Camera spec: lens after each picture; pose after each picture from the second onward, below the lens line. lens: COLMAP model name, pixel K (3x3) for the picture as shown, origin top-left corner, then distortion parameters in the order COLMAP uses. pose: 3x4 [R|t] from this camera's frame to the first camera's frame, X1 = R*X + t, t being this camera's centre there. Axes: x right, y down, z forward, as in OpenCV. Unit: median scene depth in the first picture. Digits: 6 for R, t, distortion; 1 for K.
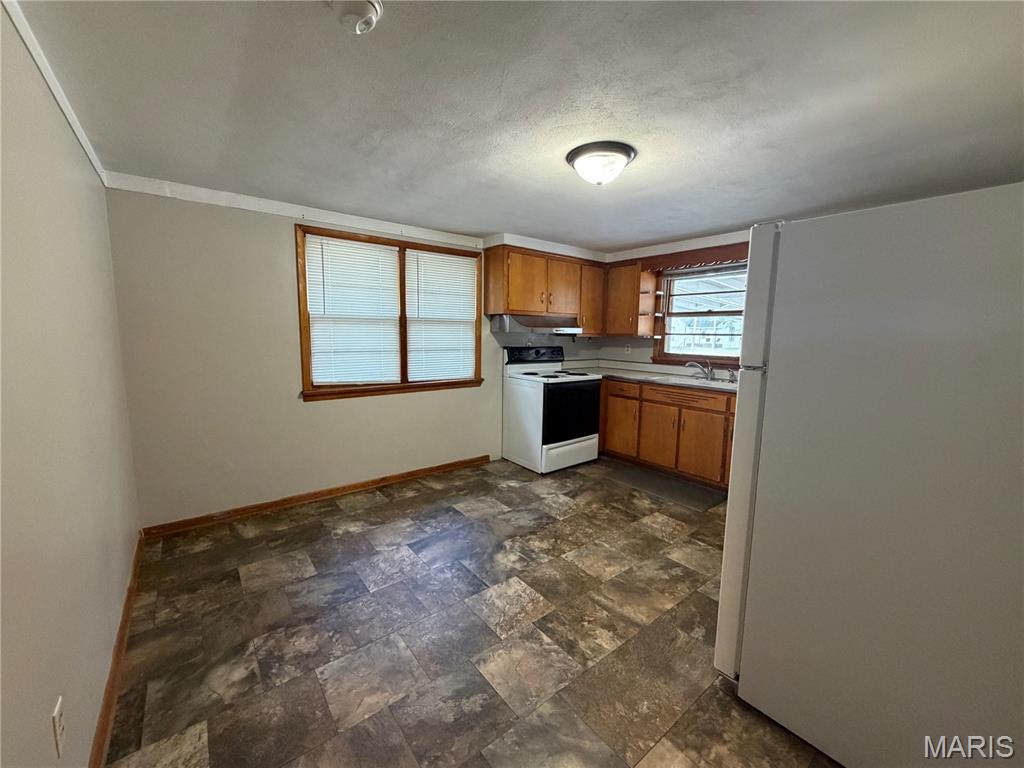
lens RADIAL K [[427.9, 0, 486.8], [0, 427.9, 385.2], [0, 0, 1]] dist [0.000490, -0.000472]
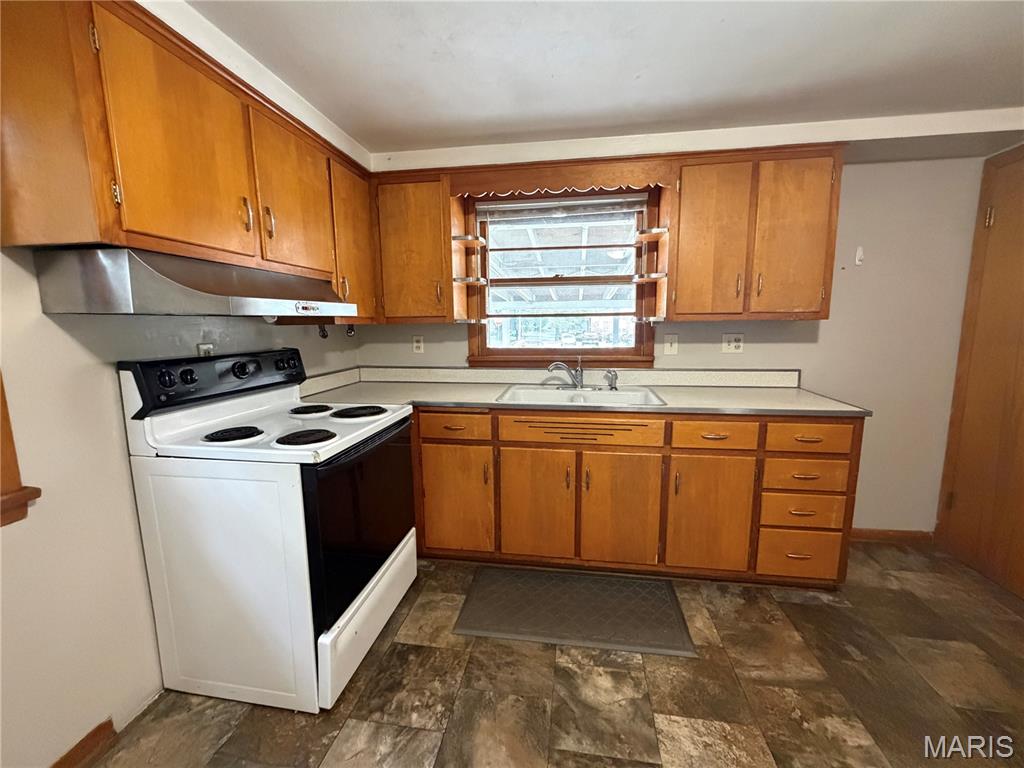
lens RADIAL K [[427.9, 0, 512.1], [0, 427.9, 380.4], [0, 0, 1]] dist [0.000490, -0.000472]
pose [[0.694889, -0.117702, 0.709419, 0.019530], [0.109687, 0.992319, 0.057198, -0.072024], [-0.710702, 0.038068, 0.702462, 0.662183]]
